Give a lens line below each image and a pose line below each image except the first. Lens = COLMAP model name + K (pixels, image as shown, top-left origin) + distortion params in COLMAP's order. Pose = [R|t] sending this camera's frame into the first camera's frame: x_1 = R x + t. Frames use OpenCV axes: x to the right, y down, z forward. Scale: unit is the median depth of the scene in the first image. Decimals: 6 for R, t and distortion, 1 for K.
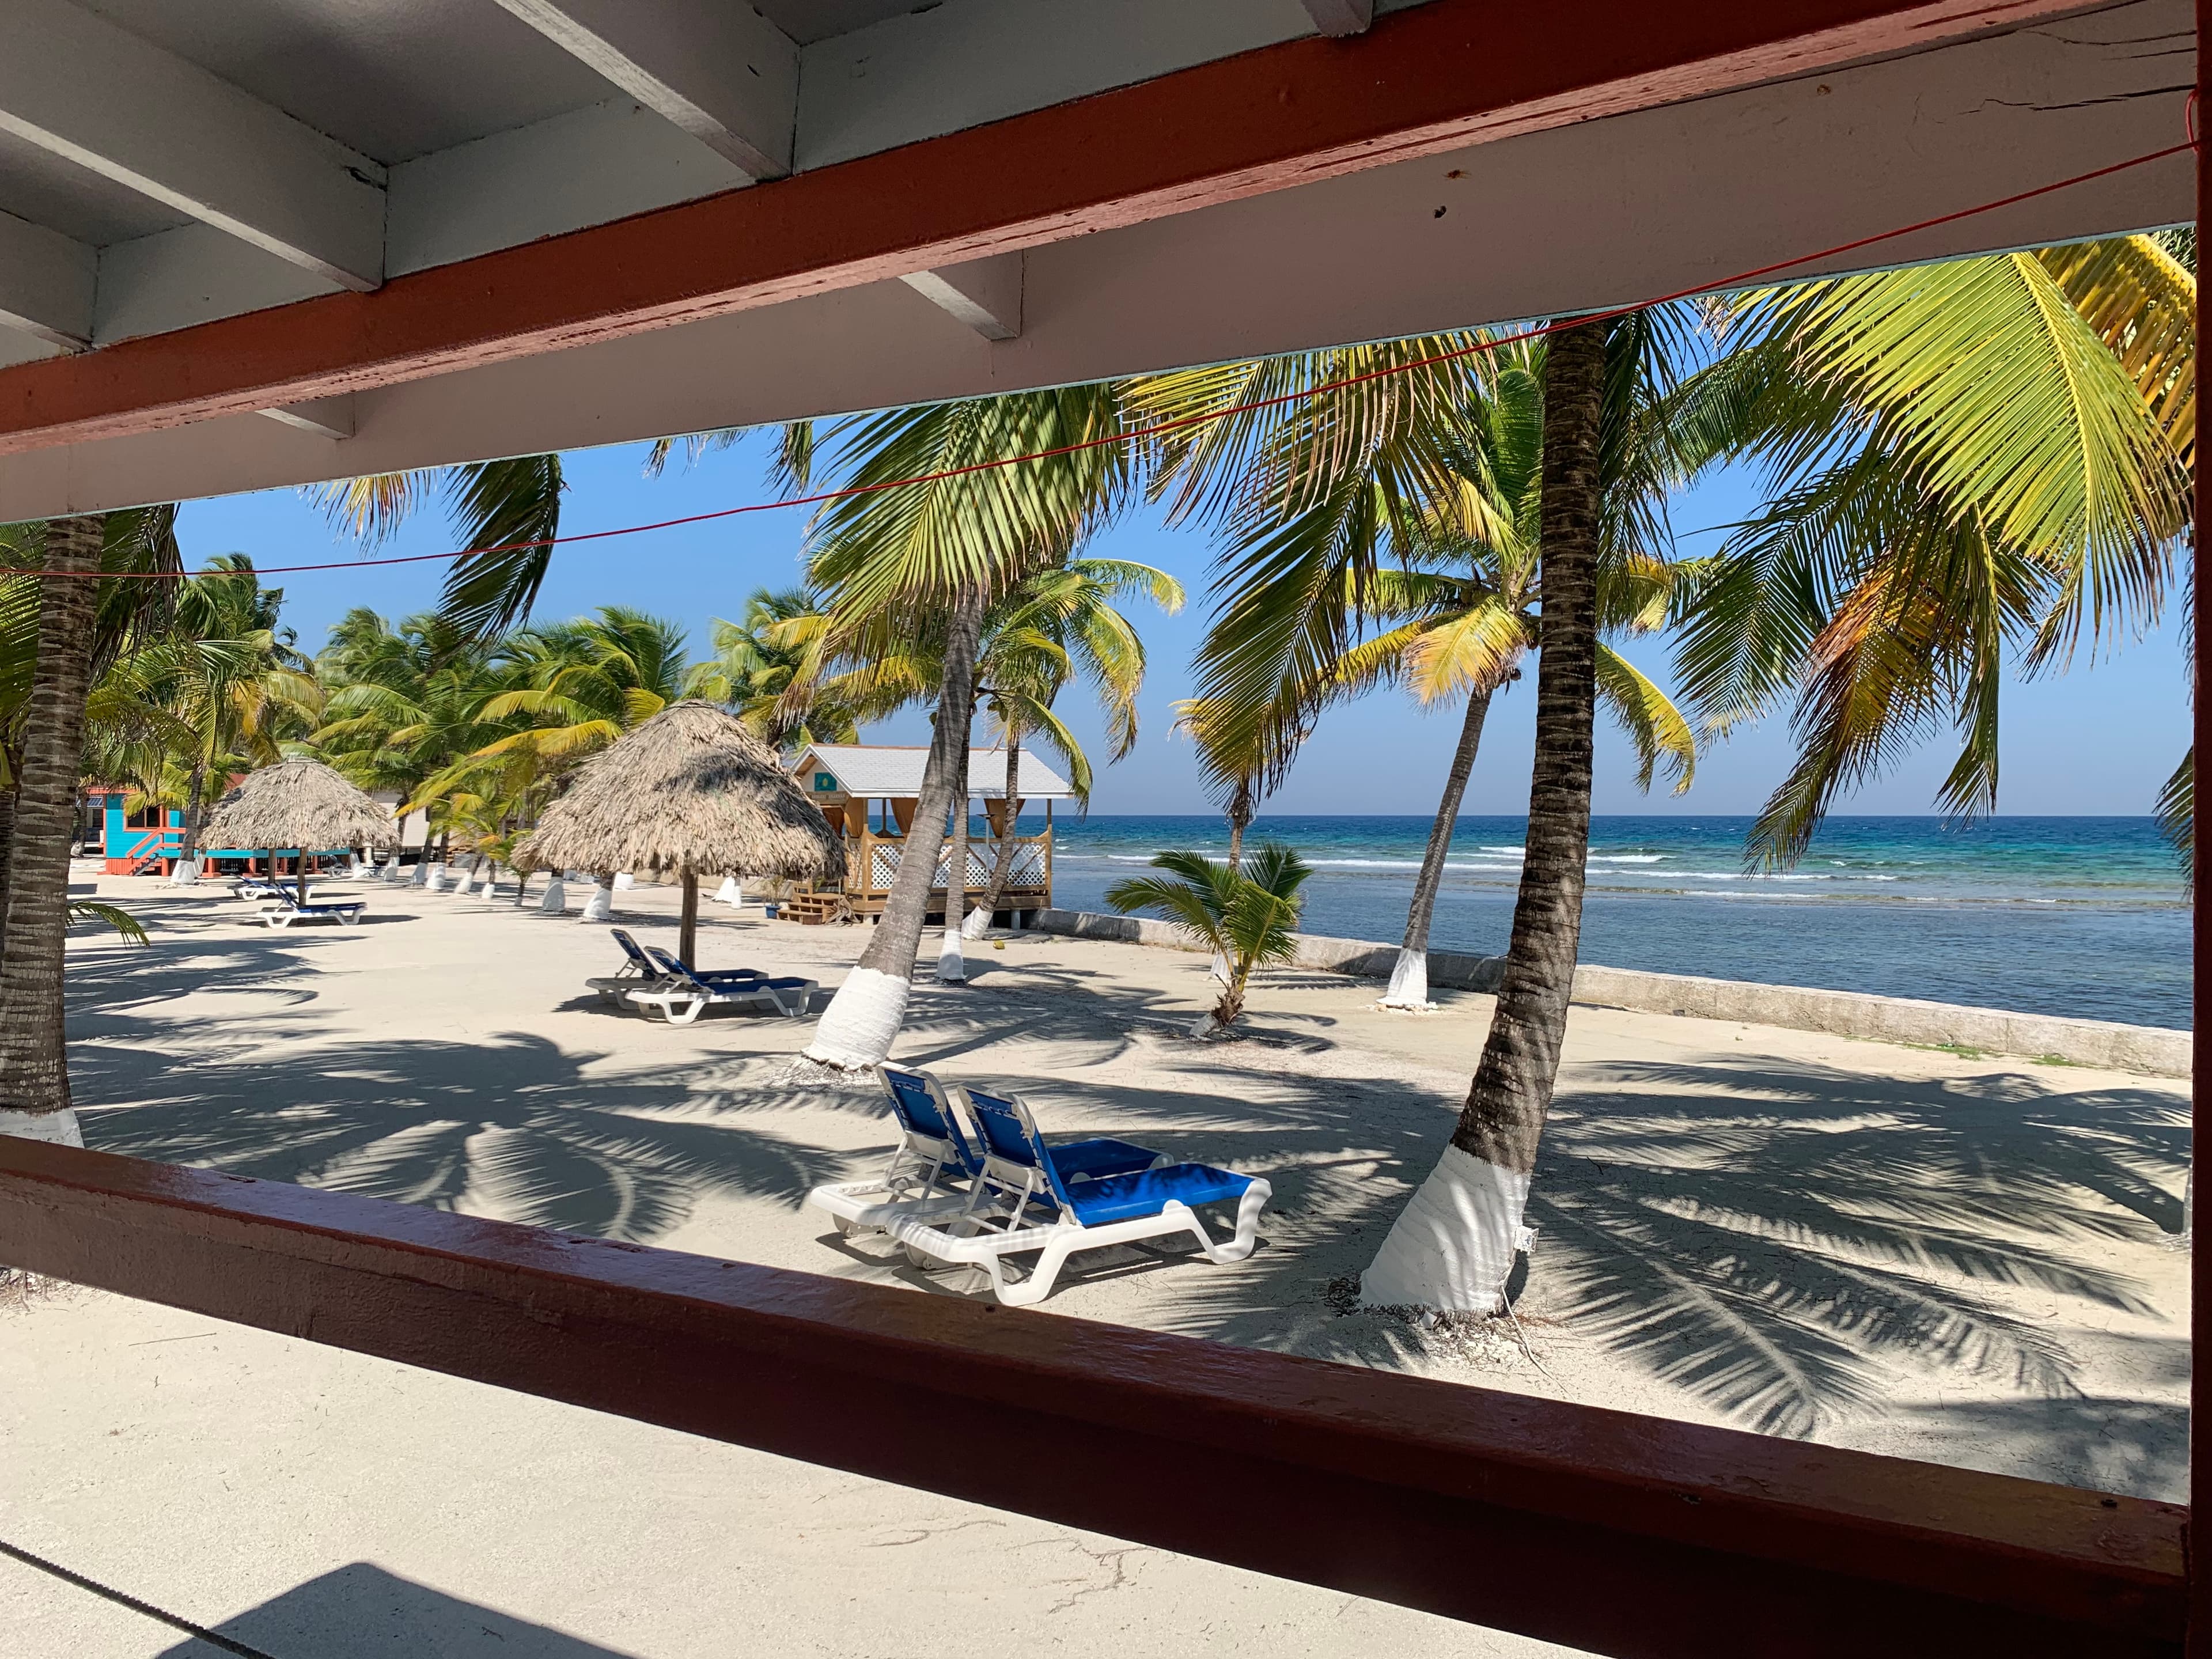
lens RADIAL K [[1642.1, 0, 1120.8], [0, 1642.1, 823.2], [0, 0, 1]] dist [0.069782, -0.158188]
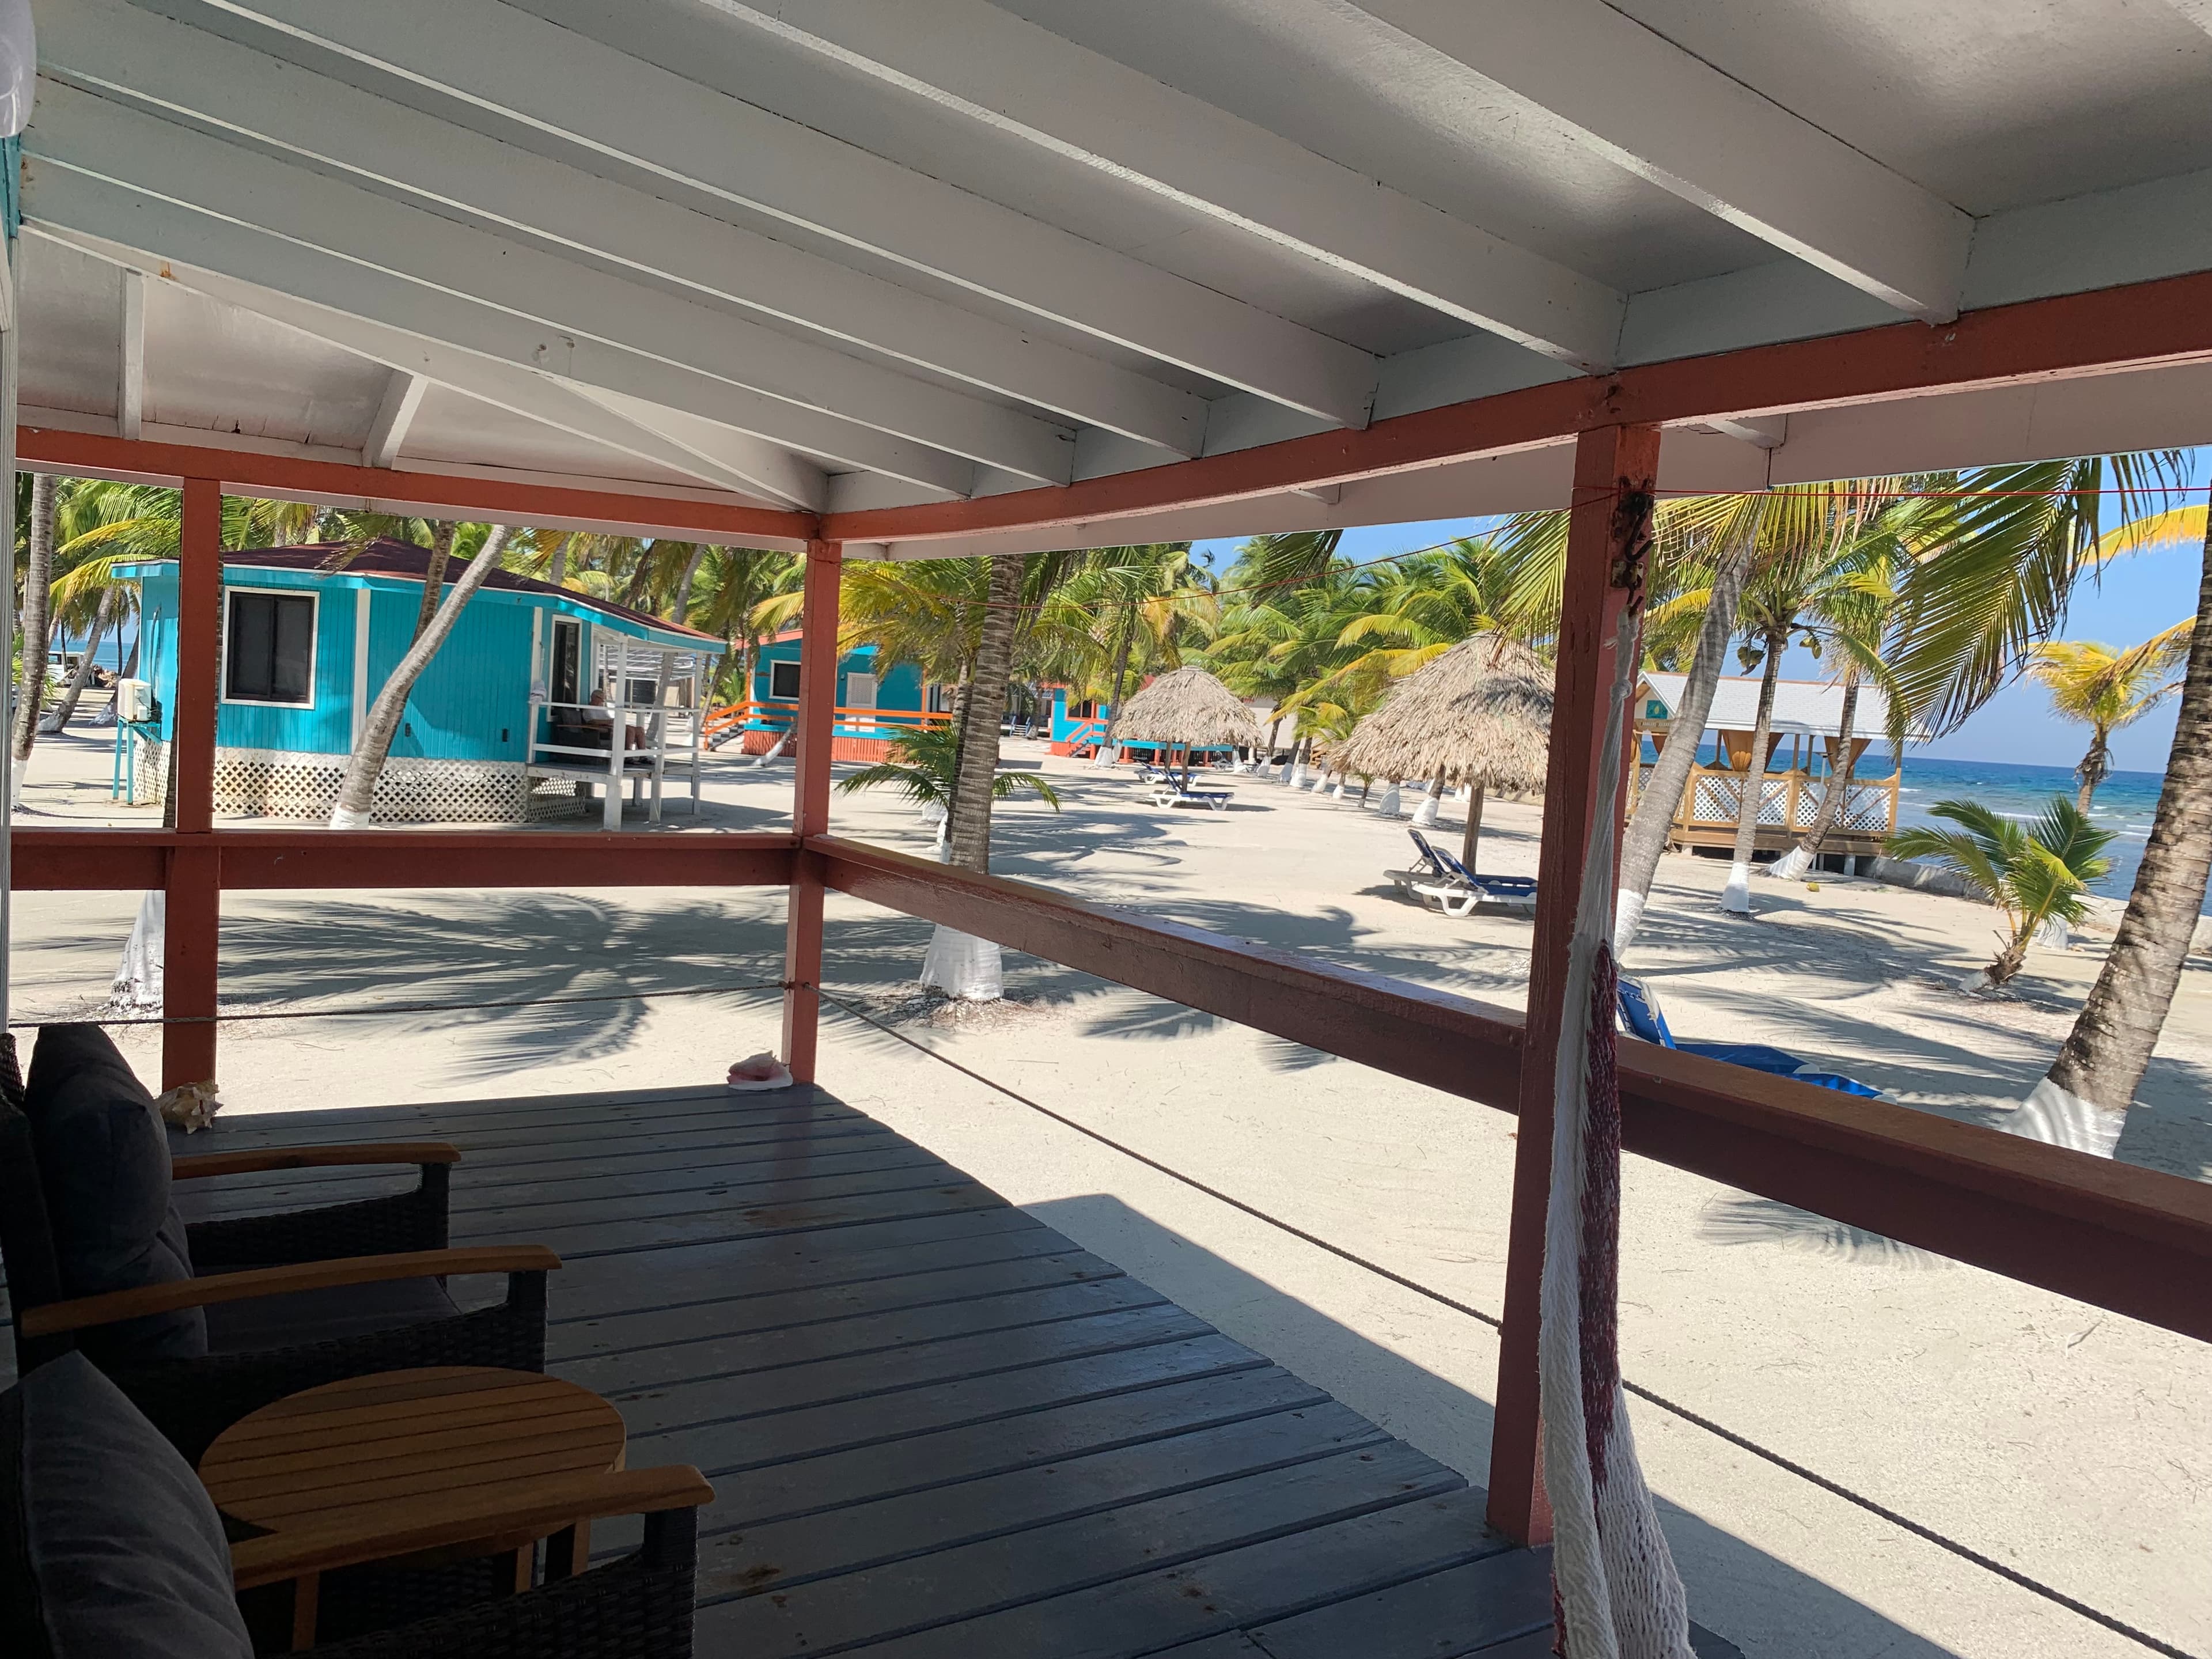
lens RADIAL K [[1642.1, 0, 1120.8], [0, 1642.1, 823.2], [0, 0, 1]] dist [0.069782, -0.158188]
pose [[0.869574, 0.087514, -0.485987, 0.056785], [-0.064098, 0.995848, 0.064637, -0.000843], [0.489625, -0.025055, 0.871573, -0.073455]]
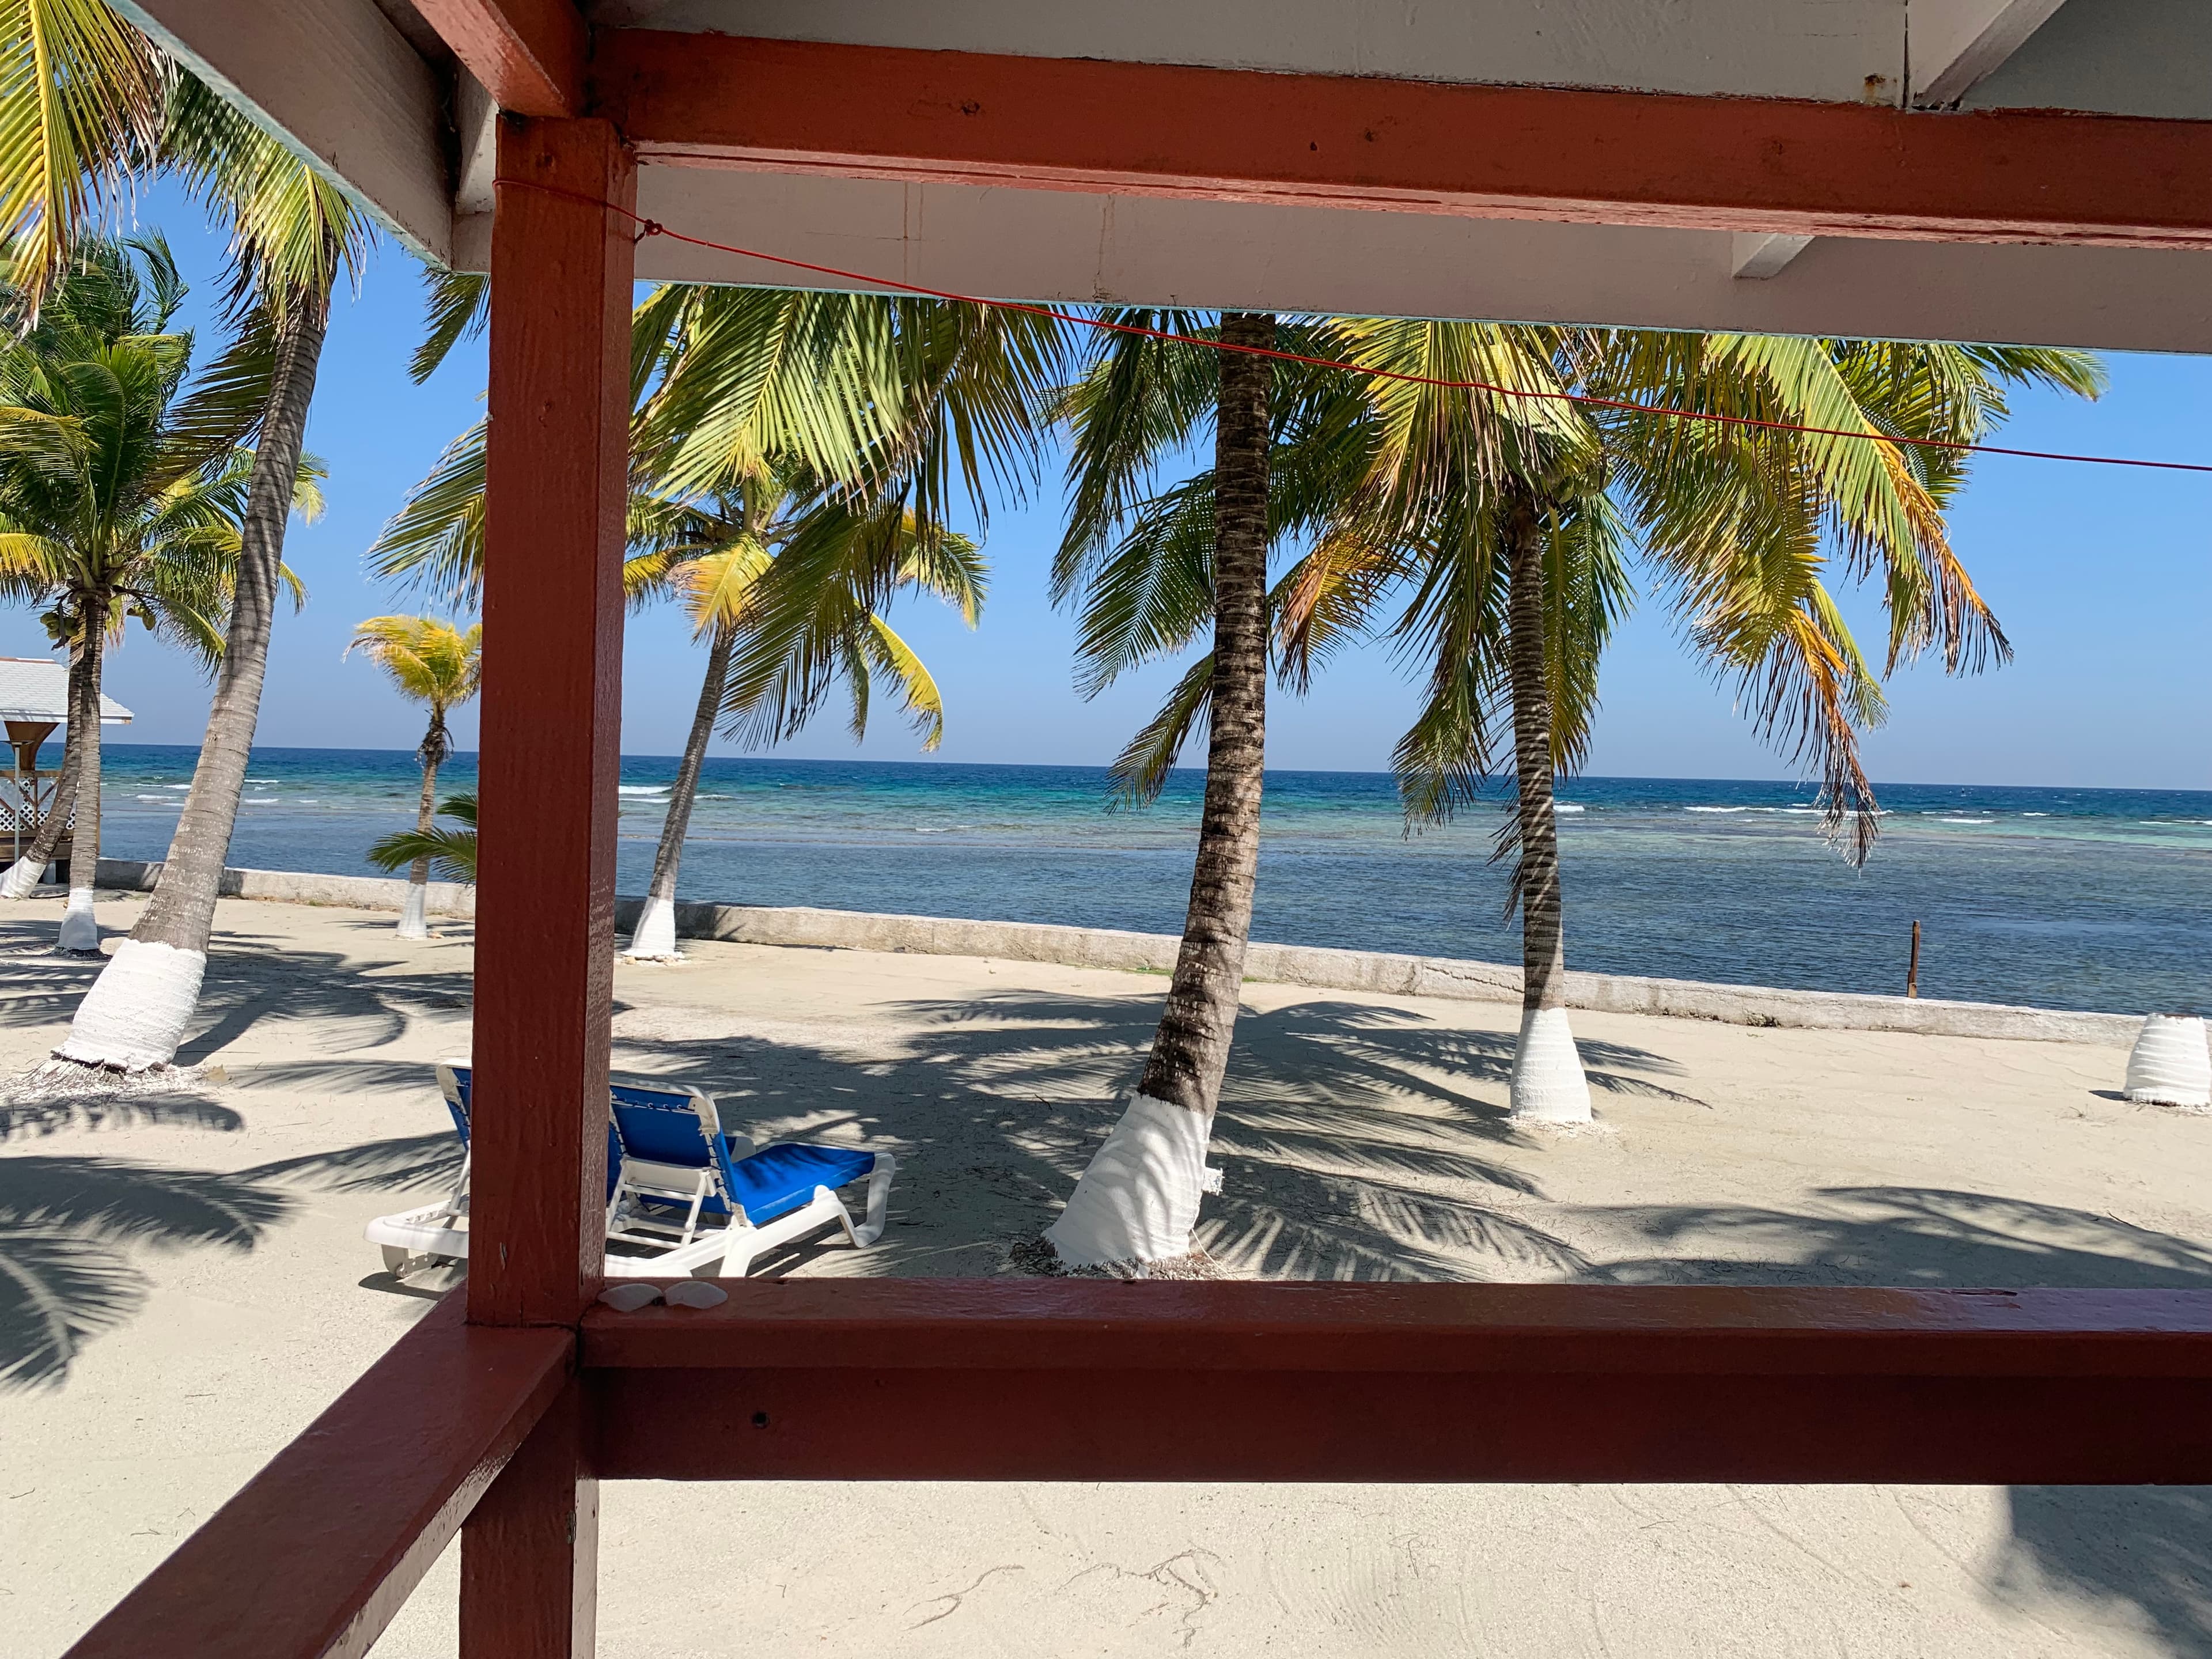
lens RADIAL K [[1642.1, 0, 1120.8], [0, 1642.1, 823.2], [0, 0, 1]] dist [0.069782, -0.158188]
pose [[0.840441, -0.000887, 0.541903, -0.109869], [-0.019106, 0.999328, 0.031267, -0.000939], [-0.541567, -0.036631, 0.839859, 0.052139]]
